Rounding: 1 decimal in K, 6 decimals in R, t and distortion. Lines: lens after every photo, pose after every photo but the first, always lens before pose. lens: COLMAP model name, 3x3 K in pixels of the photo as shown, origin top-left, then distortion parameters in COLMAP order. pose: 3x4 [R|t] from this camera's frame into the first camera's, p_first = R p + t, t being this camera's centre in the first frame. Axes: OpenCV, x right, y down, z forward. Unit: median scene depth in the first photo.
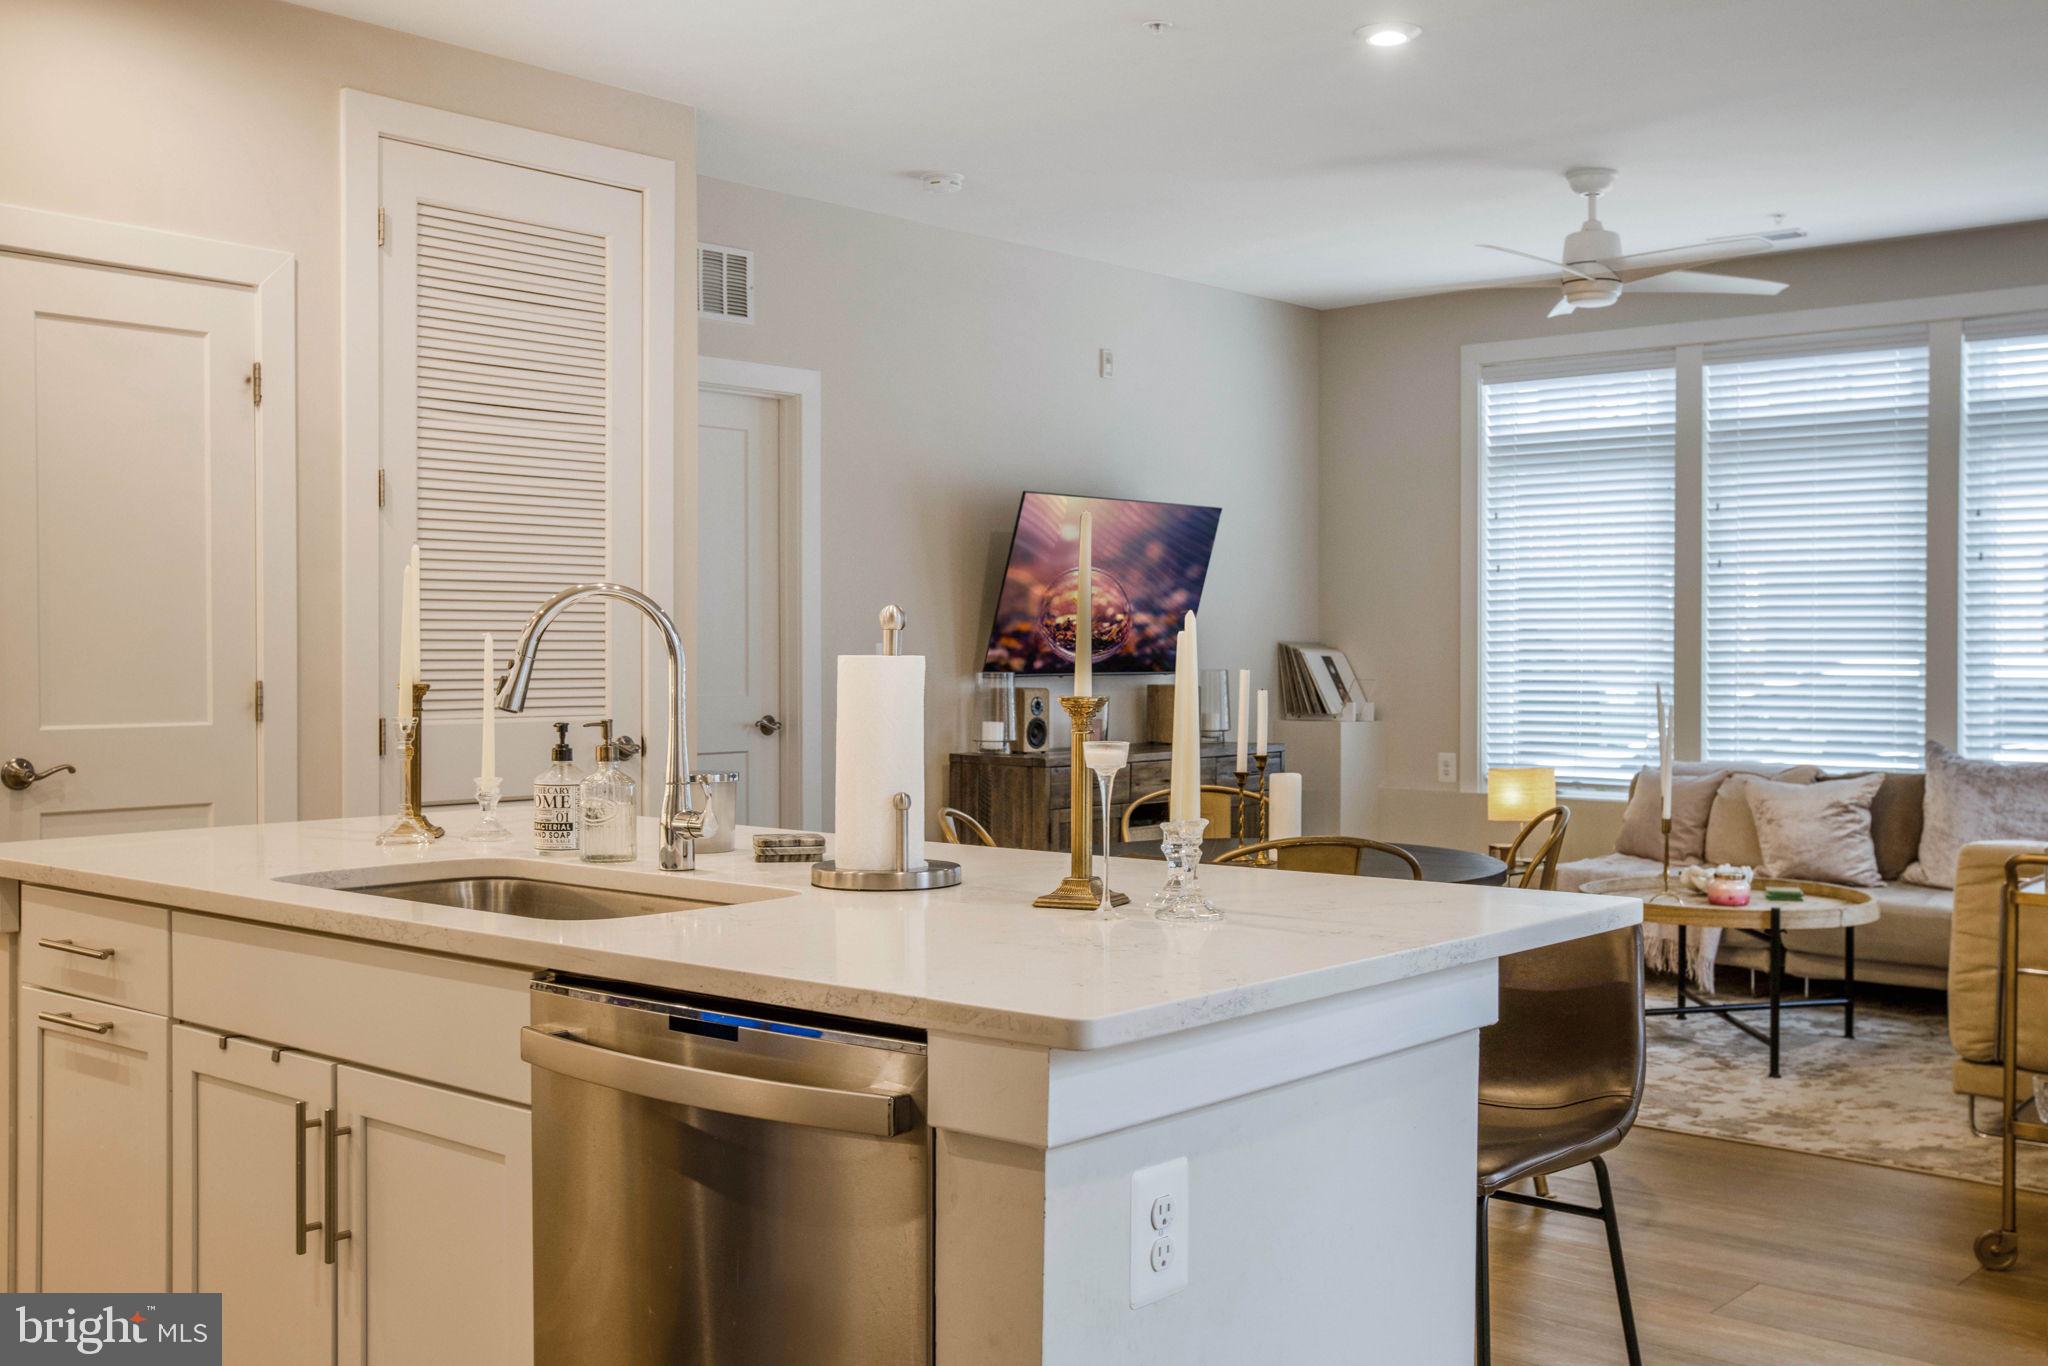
lens RADIAL K [[2107.0, 0, 1039.5], [0, 2107.0, 686.6], [0, 0, 1]] dist [-0.047679, 0.187383]
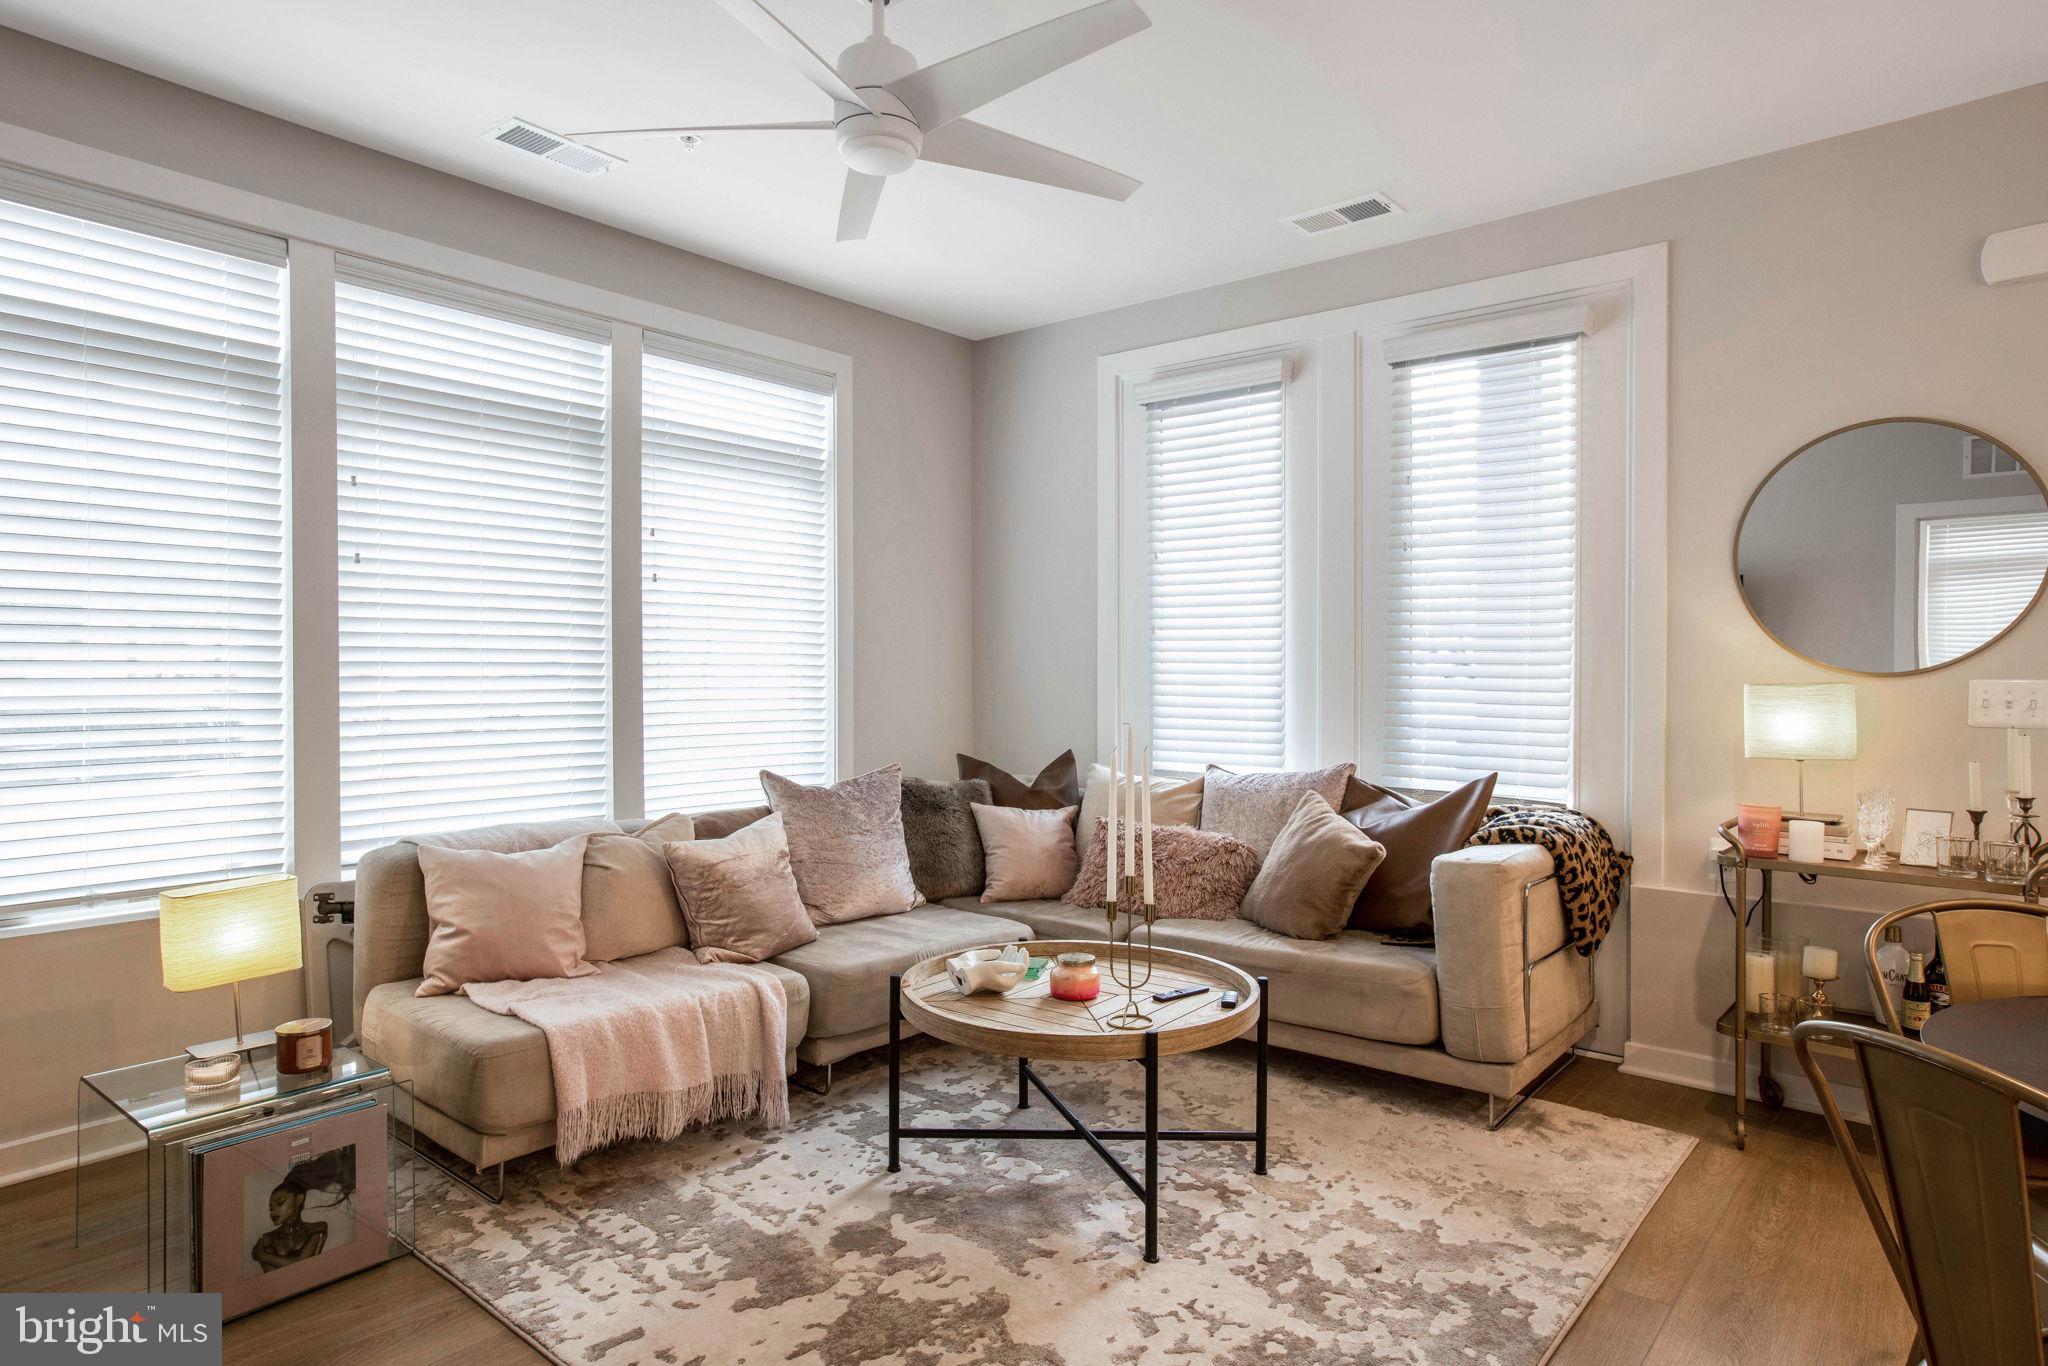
lens RADIAL K [[1185.7, 0, 1024.0], [0, 1185.7, 683.0], [0, 0, 1]] dist [-0.000623, 0.021887]
pose [[-0.007506, -0.013402, 0.999882, -0.126230], [0.015349, 0.999791, 0.013516, -0.022569], [-0.999854, 0.015448, -0.007299, 1.041576]]
